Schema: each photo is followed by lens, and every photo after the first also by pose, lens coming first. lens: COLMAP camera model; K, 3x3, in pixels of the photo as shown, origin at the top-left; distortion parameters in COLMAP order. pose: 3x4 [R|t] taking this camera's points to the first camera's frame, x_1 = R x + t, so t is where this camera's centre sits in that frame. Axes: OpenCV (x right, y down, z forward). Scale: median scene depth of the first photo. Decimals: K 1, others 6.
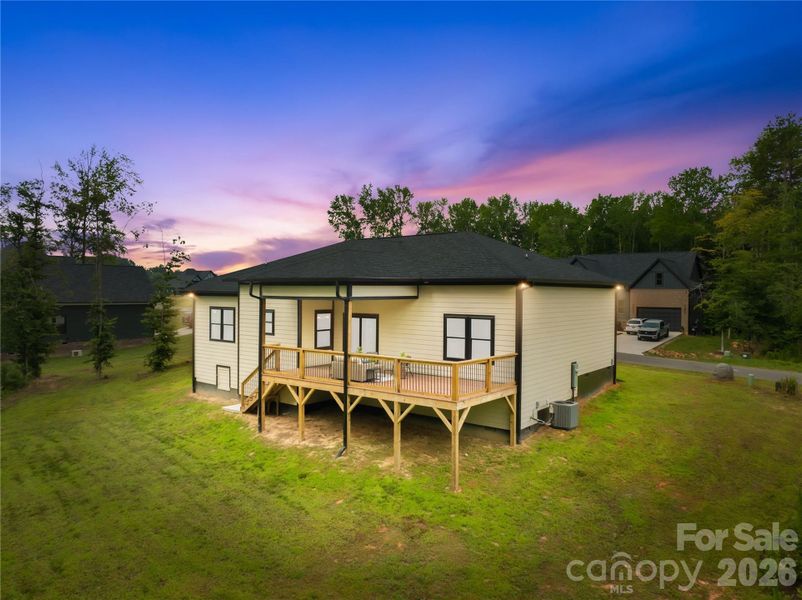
lens RADIAL K [[576.4, 0, 401.0], [0, 576.4, 300.0], [0, 0, 1]] dist [-0.044768, -0.000470]
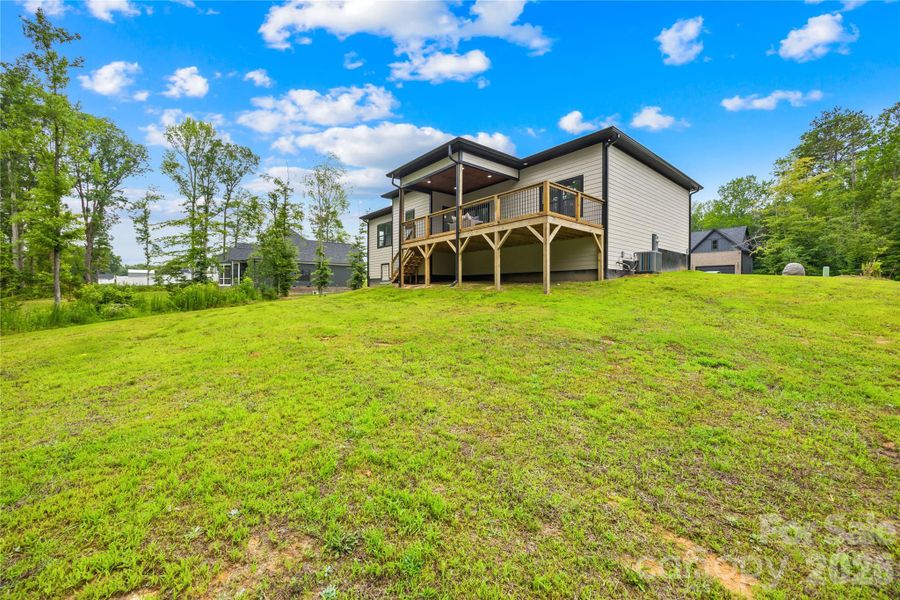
lens RADIAL K [[344.5, 0, 448.9], [0, 344.5, 298.3], [0, 0, 1]] dist [-0.000529, 0.000002]
pose [[0.977764, -0.001671, -0.209704, 0.037143], [-0.000530, 0.999945, -0.010438, 0.263595], [0.209710, 0.010317, 0.977709, 0.230118]]
